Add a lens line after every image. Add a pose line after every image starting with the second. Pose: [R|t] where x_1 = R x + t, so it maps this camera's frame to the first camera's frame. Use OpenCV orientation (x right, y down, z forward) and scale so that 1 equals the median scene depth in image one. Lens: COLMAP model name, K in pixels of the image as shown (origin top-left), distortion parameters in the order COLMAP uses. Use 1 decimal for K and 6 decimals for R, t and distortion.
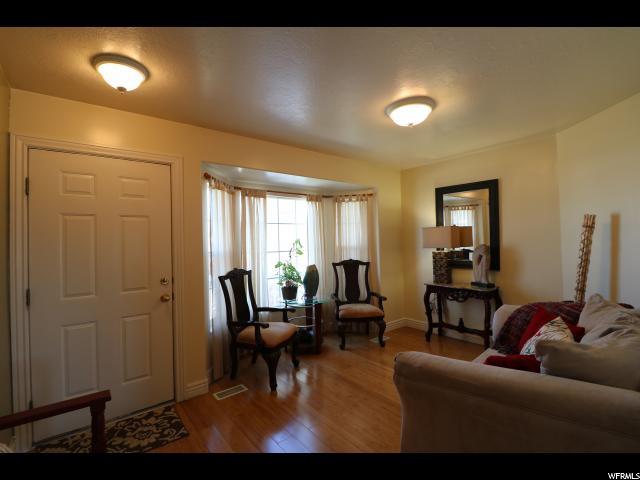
lens RADIAL K [[295.3, 0, 317.4], [0, 295.3, 238.6], [0, 0, 1]] dist [-0.003140, -0.010200]
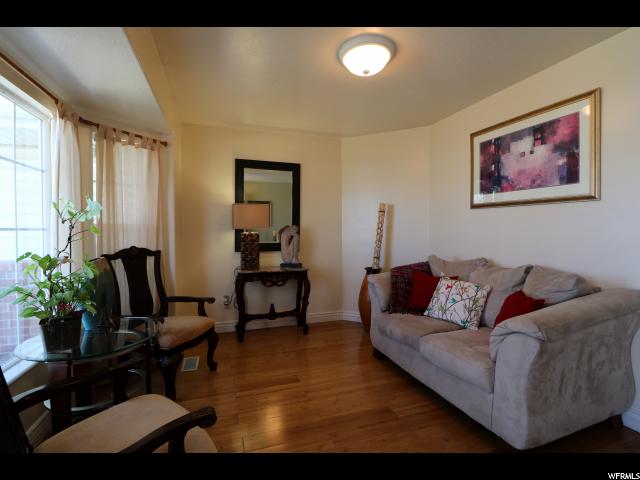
lens RADIAL K [[295.3, 0, 317.4], [0, 295.3, 235.9], [0, 0, 1]] dist [-0.003140, -0.010200]
pose [[0.343488, 0.003784, 0.939150, -0.320550], [-0.008025, 0.999967, -0.001094, 0.050680], [-0.939123, -0.007161, 0.343507, 0.509989]]
